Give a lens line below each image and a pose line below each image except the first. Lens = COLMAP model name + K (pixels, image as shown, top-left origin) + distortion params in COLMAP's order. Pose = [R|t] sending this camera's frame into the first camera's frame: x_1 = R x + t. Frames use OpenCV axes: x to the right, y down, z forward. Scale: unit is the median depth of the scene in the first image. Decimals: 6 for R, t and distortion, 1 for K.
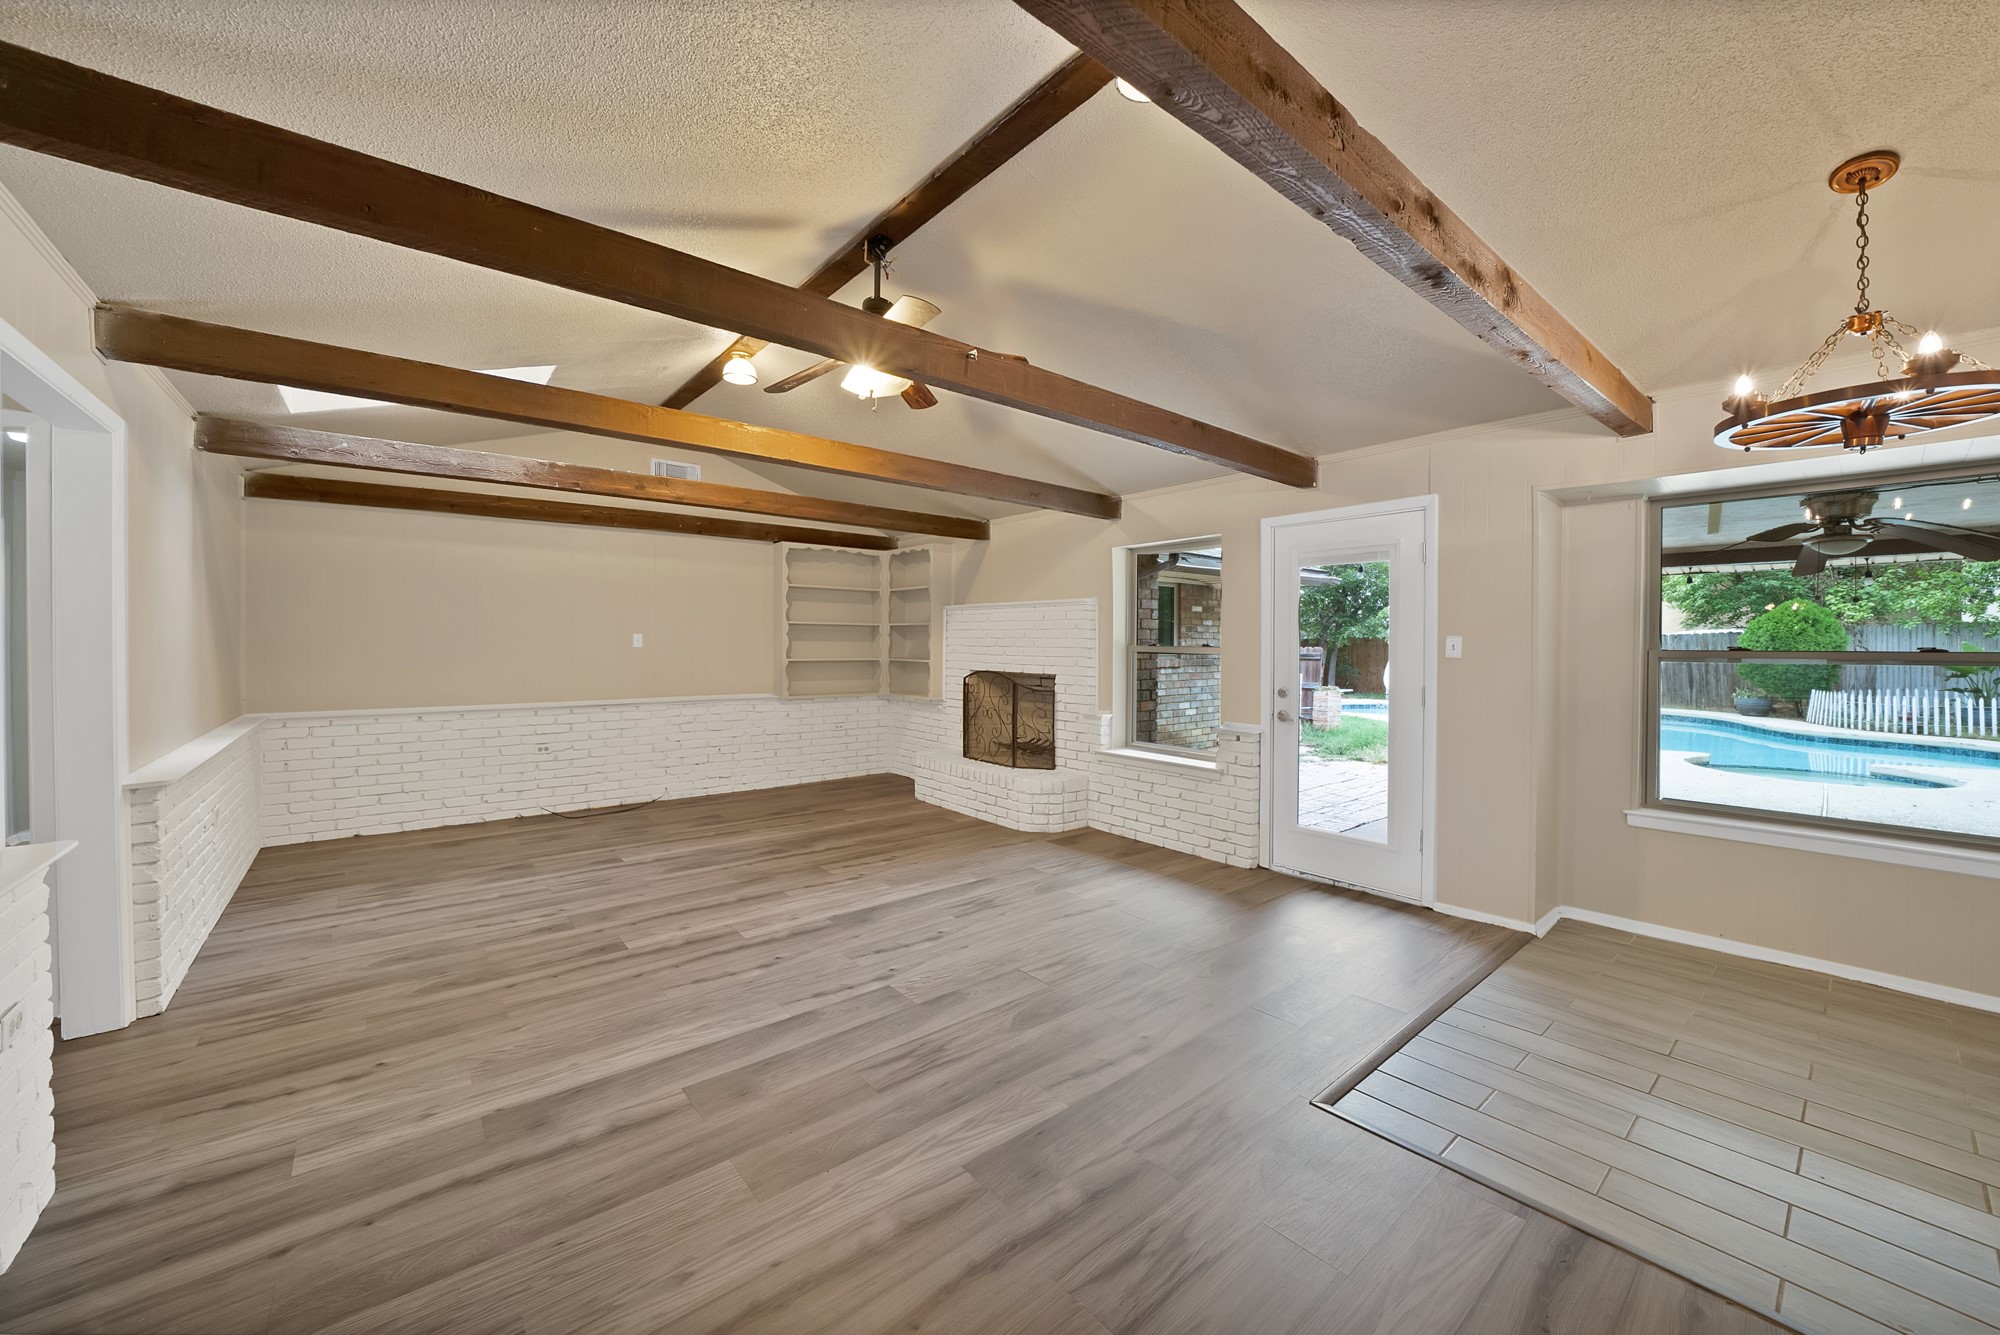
lens RADIAL K [[743.6, 0, 997.5], [0, 743.6, 643.2], [0, 0, 1]] dist [-0.025980, 0.003169]
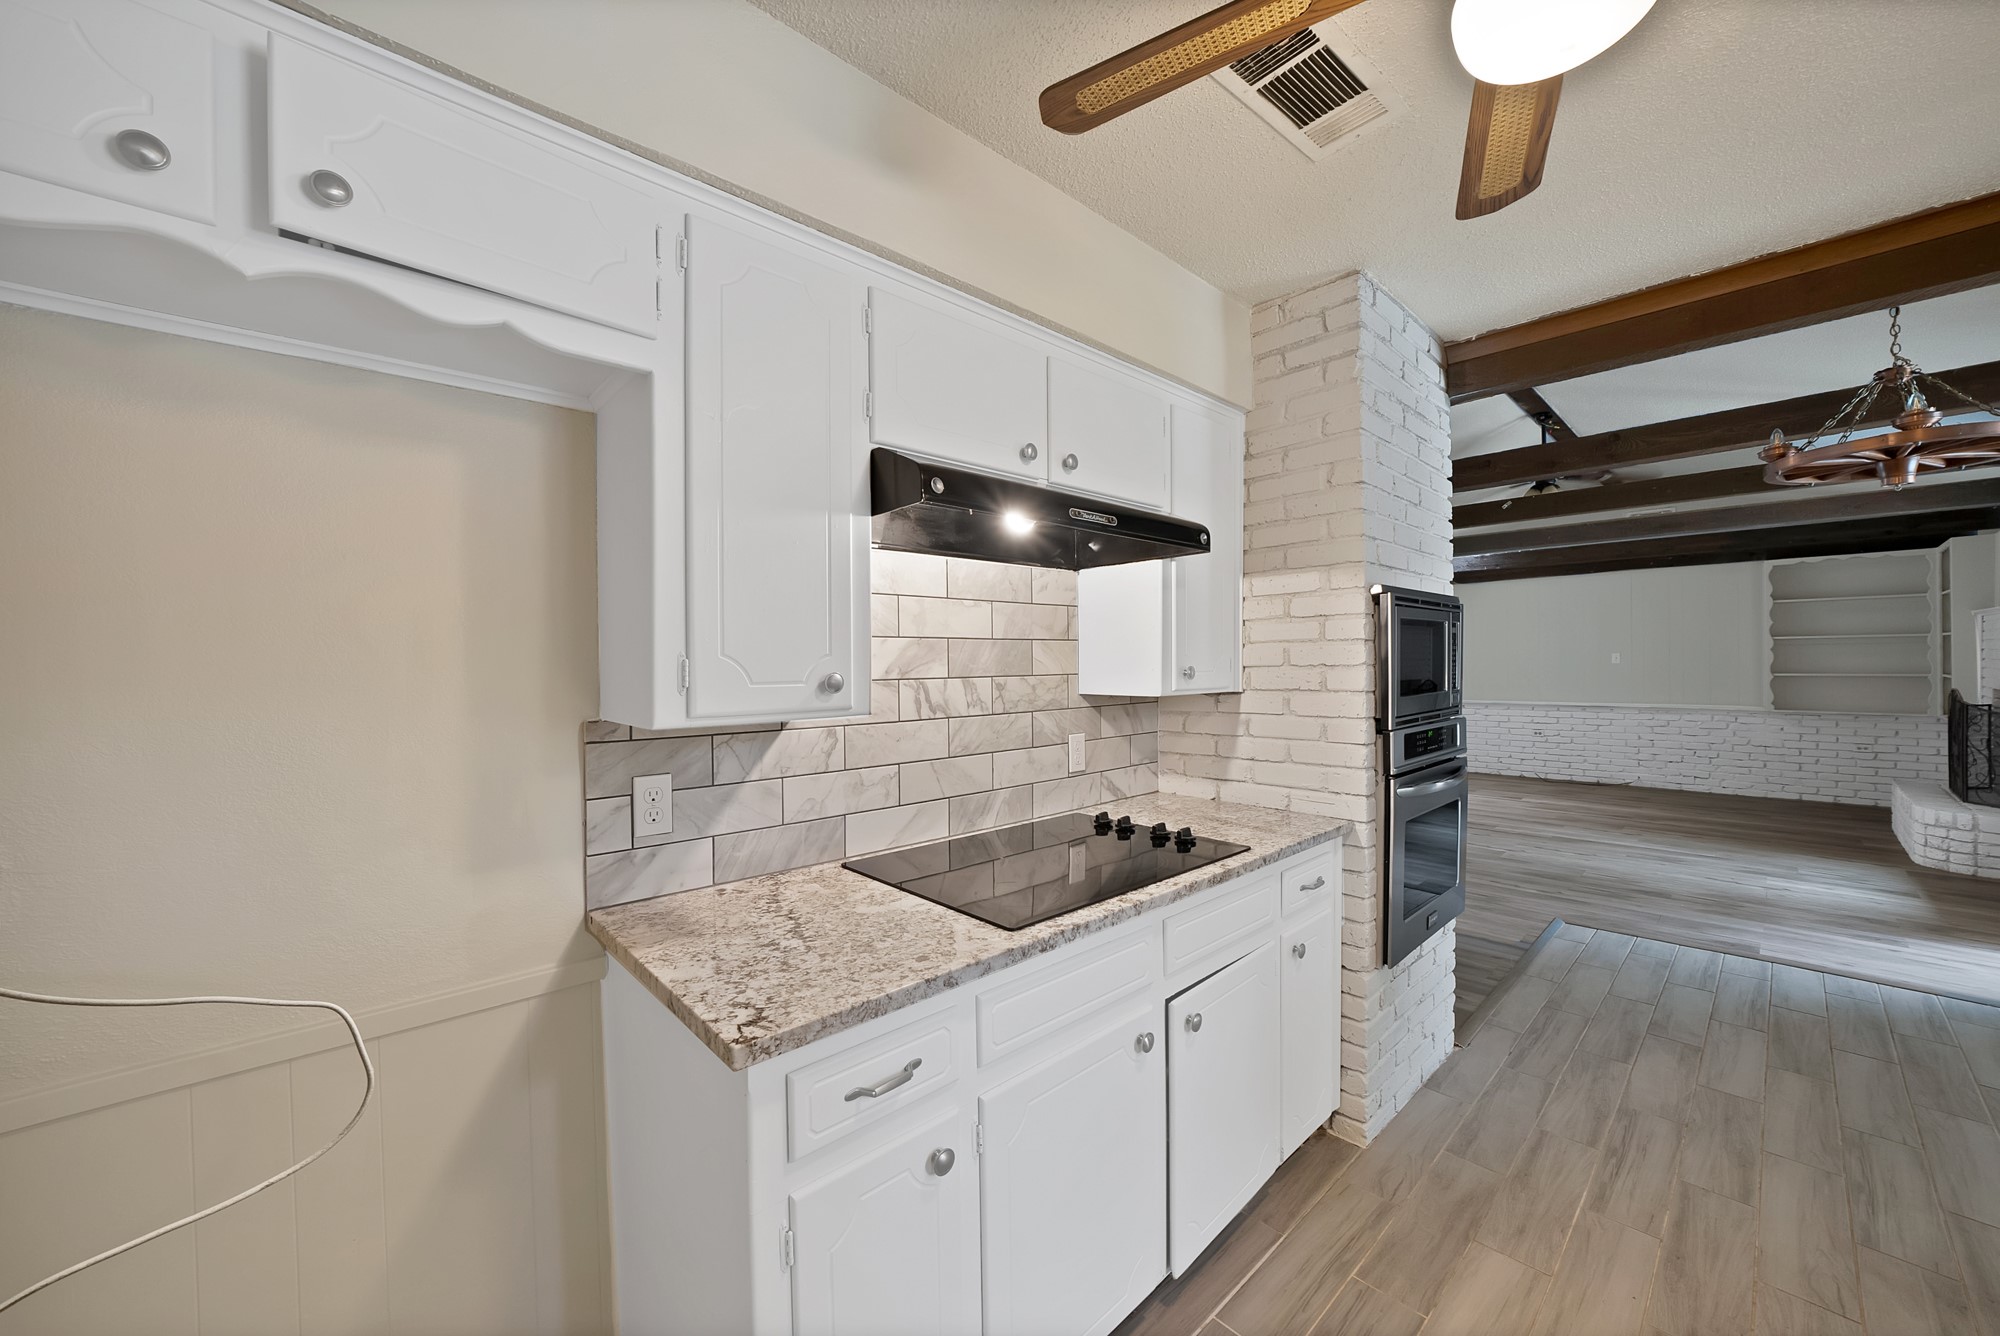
lens RADIAL K [[743.6, 0, 955.4], [0, 743.6, 670.8], [0, 0, 1]] dist [-0.025980, 0.003169]
pose [[0.013729, 0.005602, -0.999890, 1.032012], [0.013052, 0.999898, 0.005782, -0.006144], [0.999821, -0.013130, 0.013654, -0.225909]]
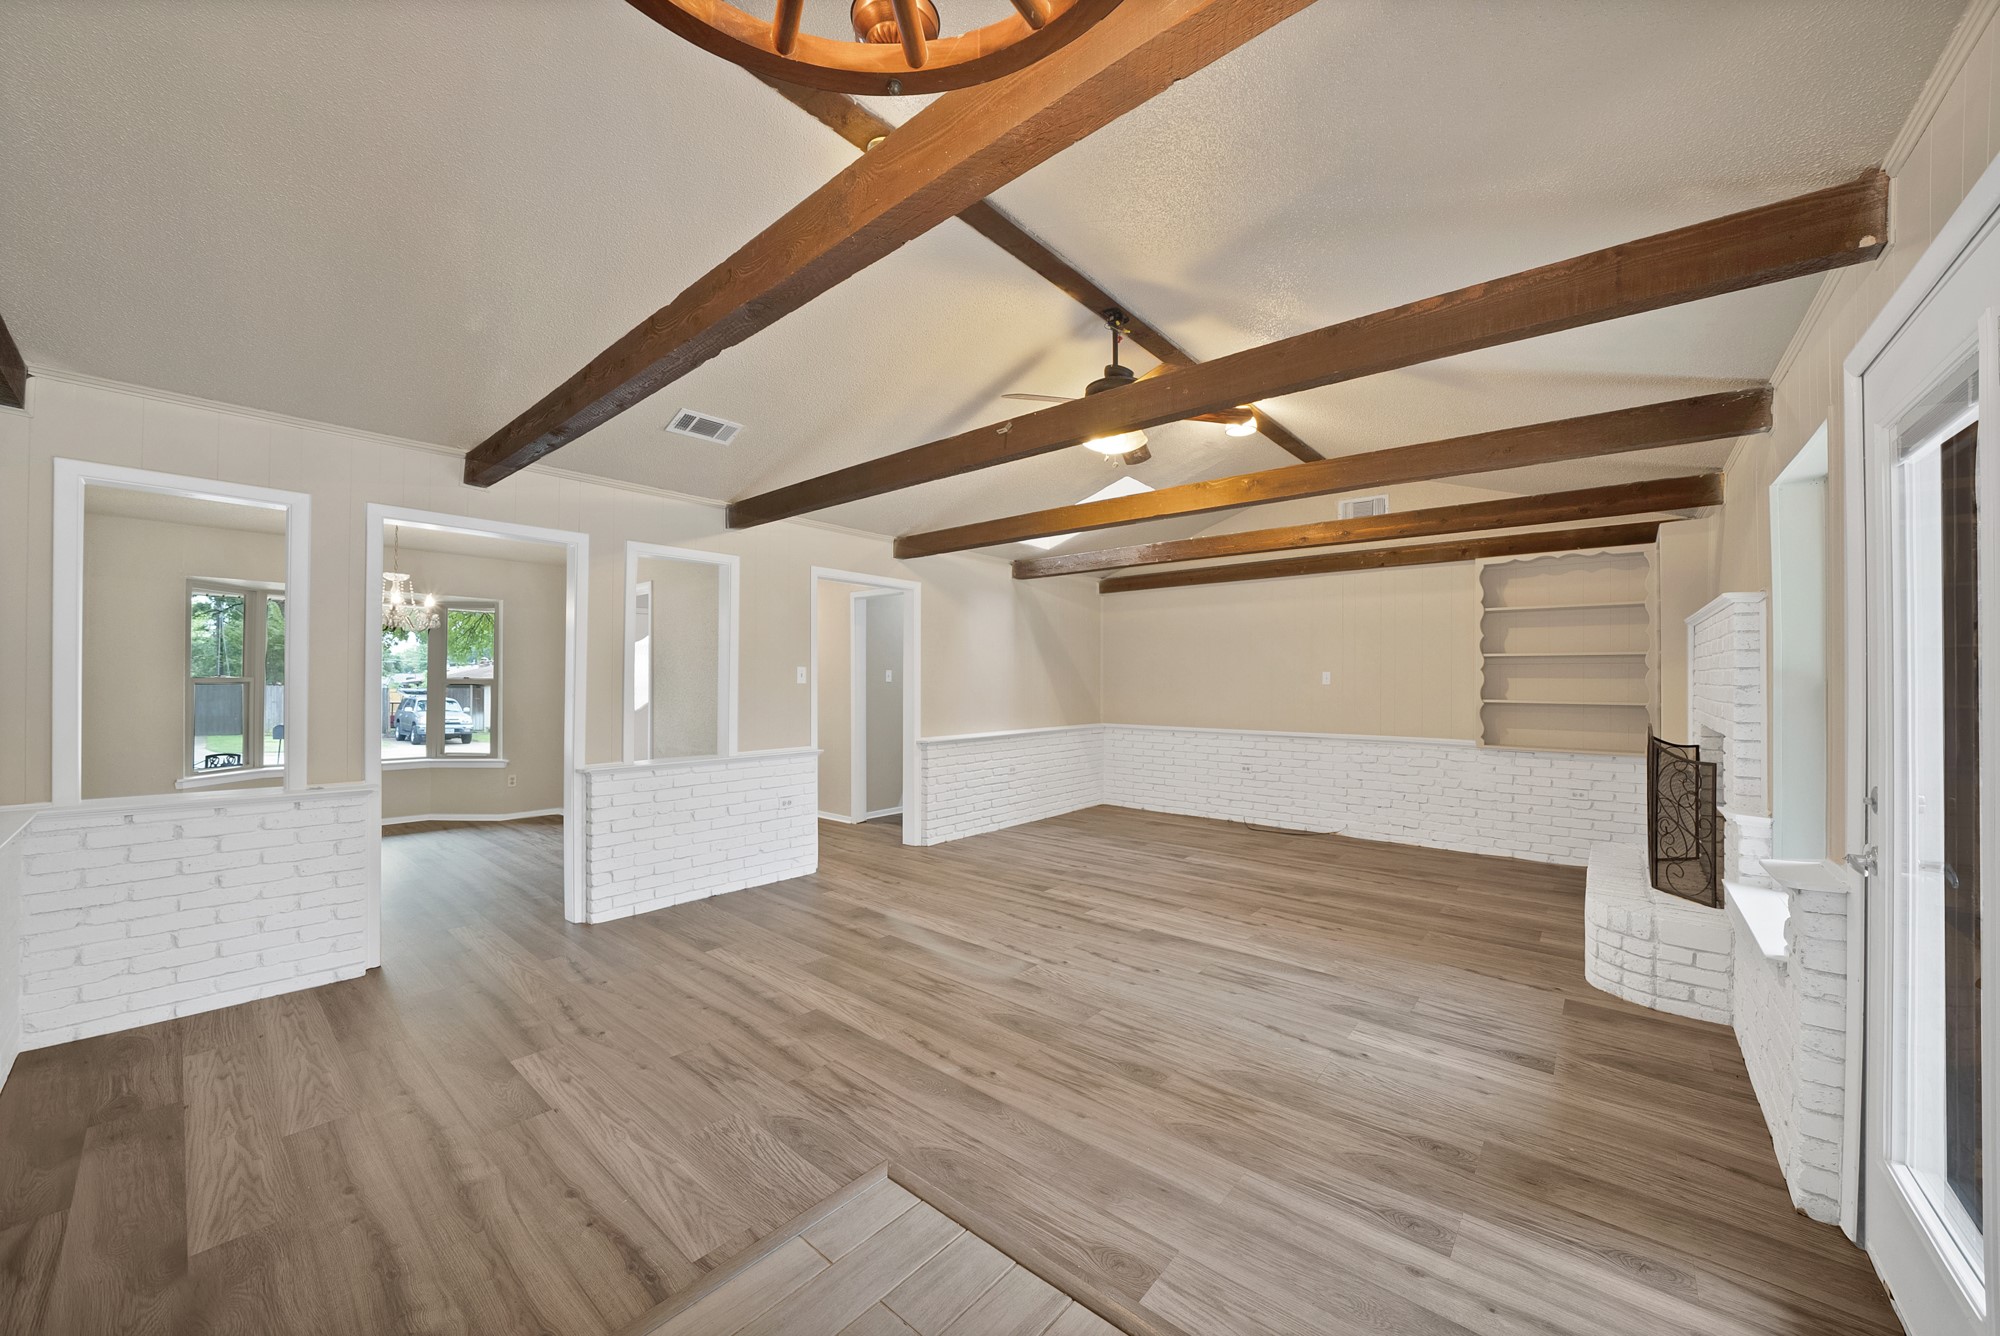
lens RADIAL K [[743.6, 0, 953.3], [0, 743.6, 681.9], [0, 0, 1]] dist [-0.025980, 0.003169]
pose [[0.129200, -0.002103, -0.991616, 0.651490], [-0.002412, 0.999994, -0.002435, 0.006865], [0.991616, 0.002706, 0.129194, 0.453551]]
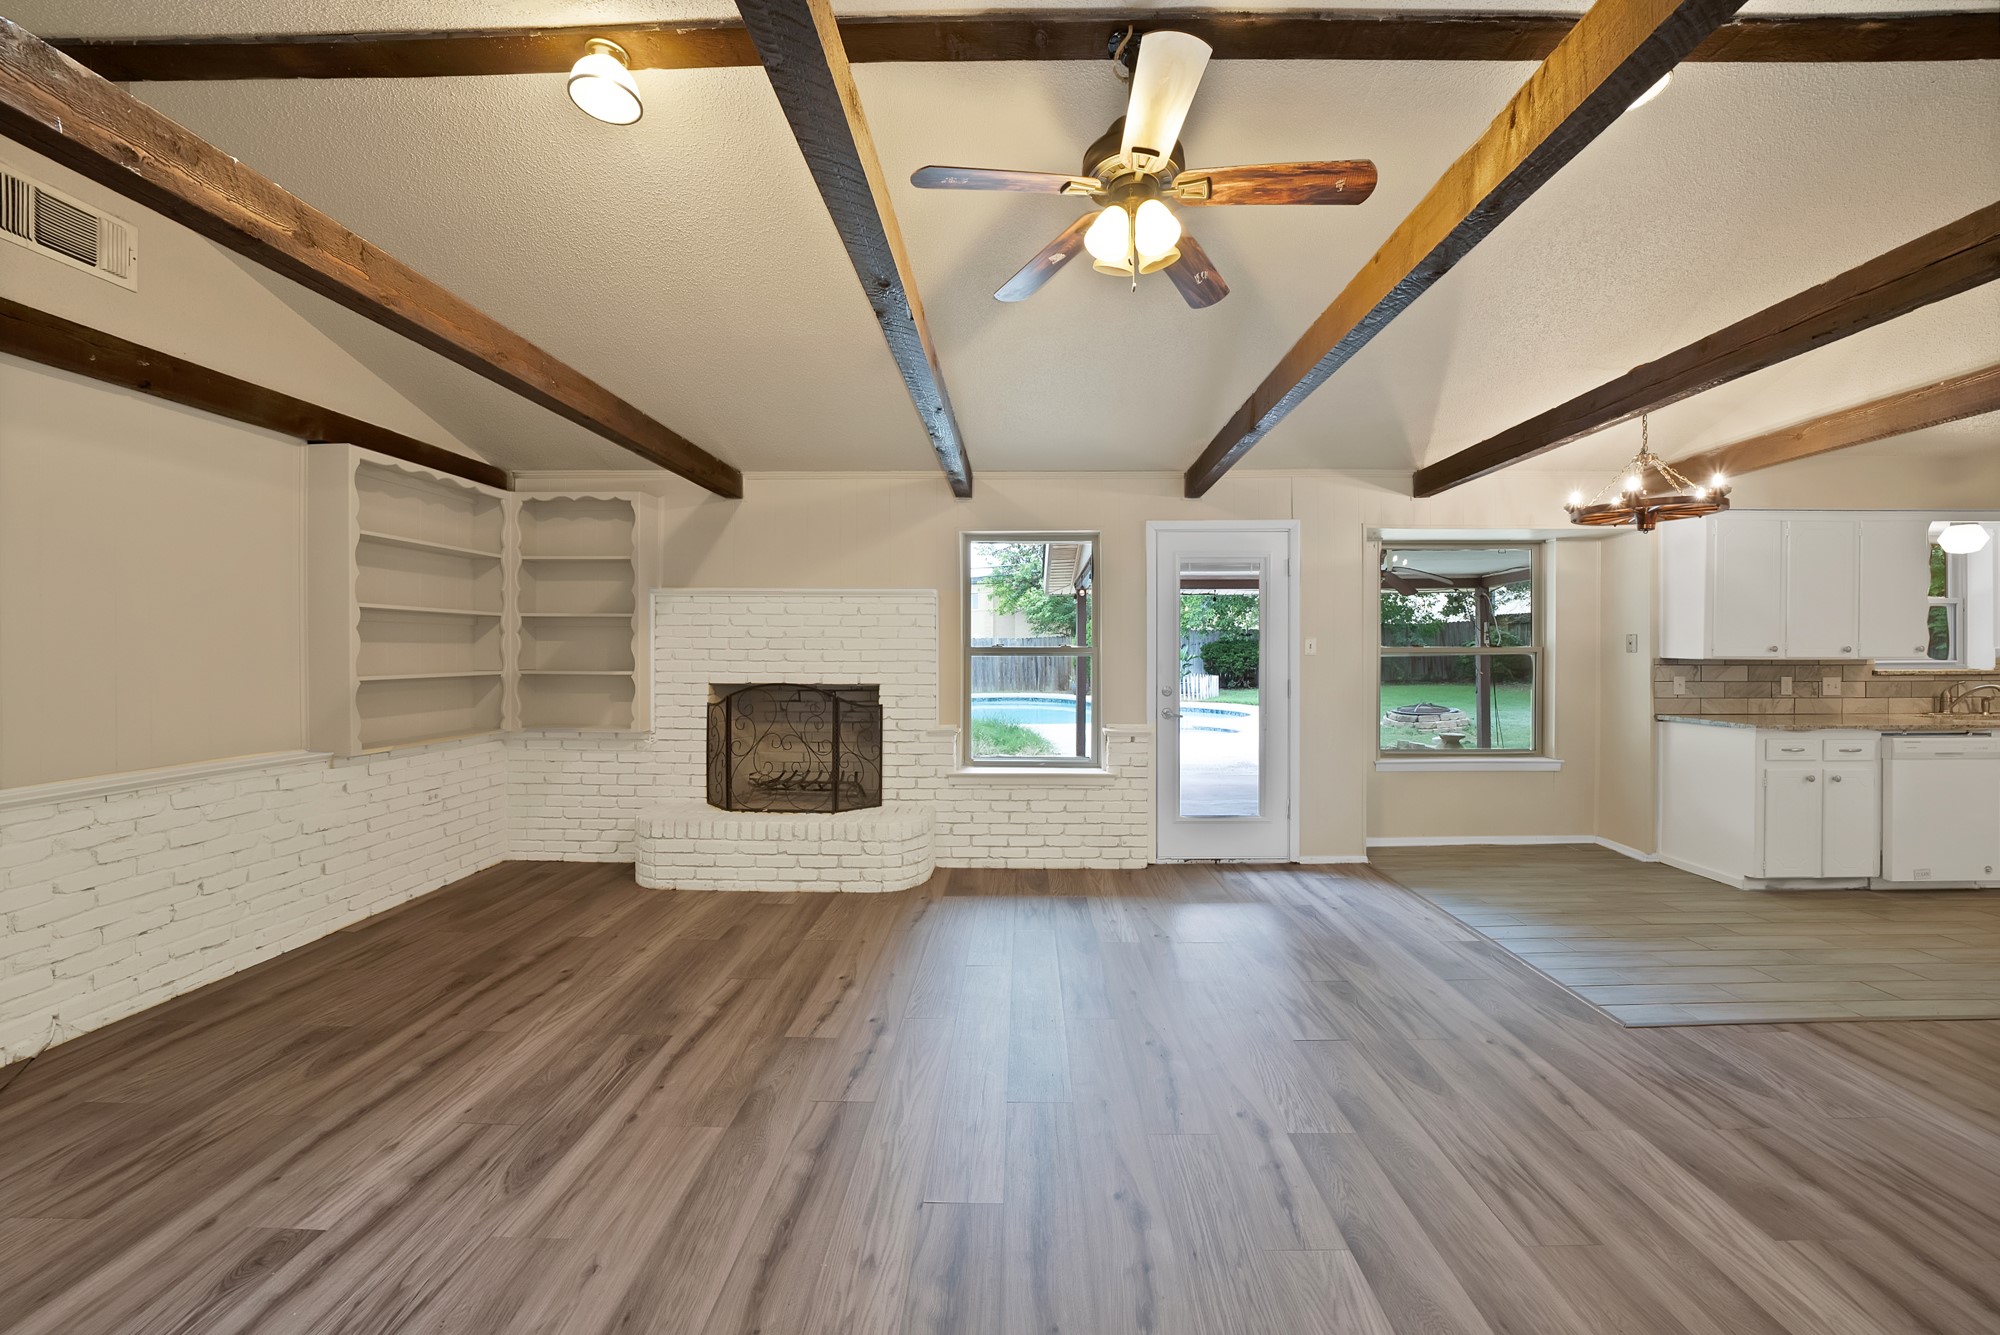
lens RADIAL K [[743.6, 0, 1000.6], [0, 743.6, 650.5], [0, 0, 1]] dist [-0.025980, 0.003169]
pose [[0.640484, -0.011287, 0.767889, -0.549893], [-0.000227, 0.999889, 0.014886, -0.007812], [-0.767972, -0.009709, 0.640410, 0.489951]]
